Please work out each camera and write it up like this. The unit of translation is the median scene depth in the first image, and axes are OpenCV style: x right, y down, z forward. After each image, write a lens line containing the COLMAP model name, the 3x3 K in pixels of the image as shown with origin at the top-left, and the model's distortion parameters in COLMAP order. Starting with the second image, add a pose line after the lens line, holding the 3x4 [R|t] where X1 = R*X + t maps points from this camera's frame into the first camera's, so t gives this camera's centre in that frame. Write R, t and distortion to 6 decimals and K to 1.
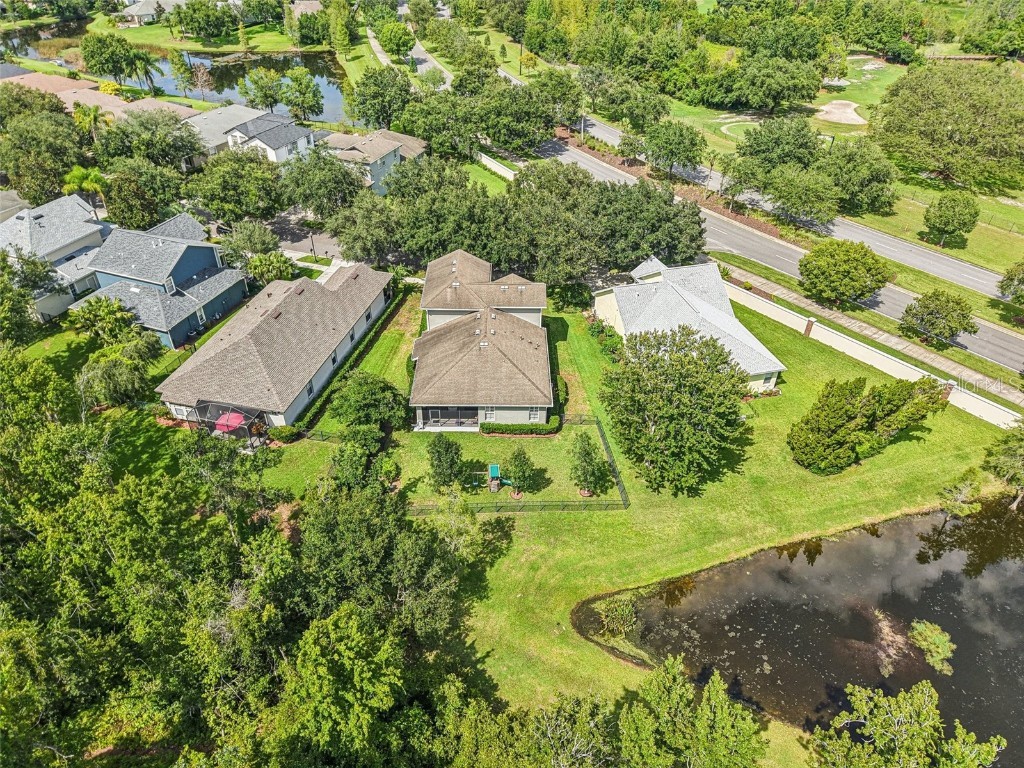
lens RADIAL K [[691.9, 0, 507.7], [0, 691.9, 383.8], [0, 0, 1]] dist [0.006126, -0.004905]
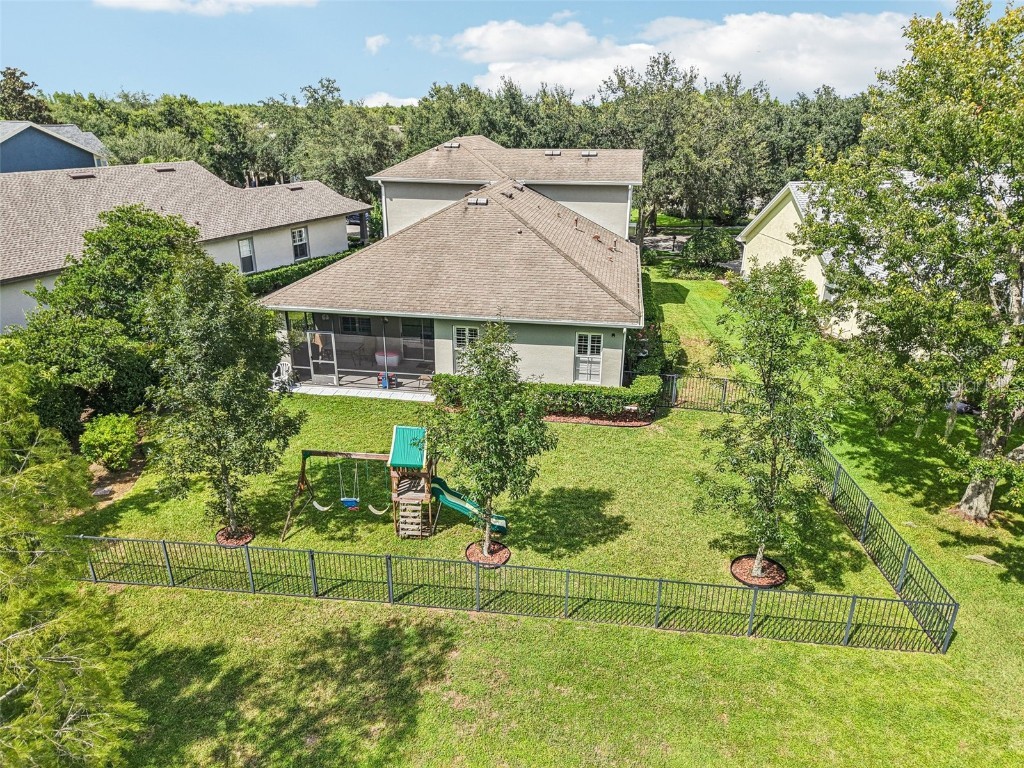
lens RADIAL K [[691.9, 0, 508.3], [0, 691.9, 386.0], [0, 0, 1]] dist [0.006126, -0.004905]
pose [[0.985902, 0.054976, -0.158032, 0.055191], [-0.095463, 0.960491, -0.261427, 0.156143], [0.137416, 0.272828, 0.952198, 0.676317]]
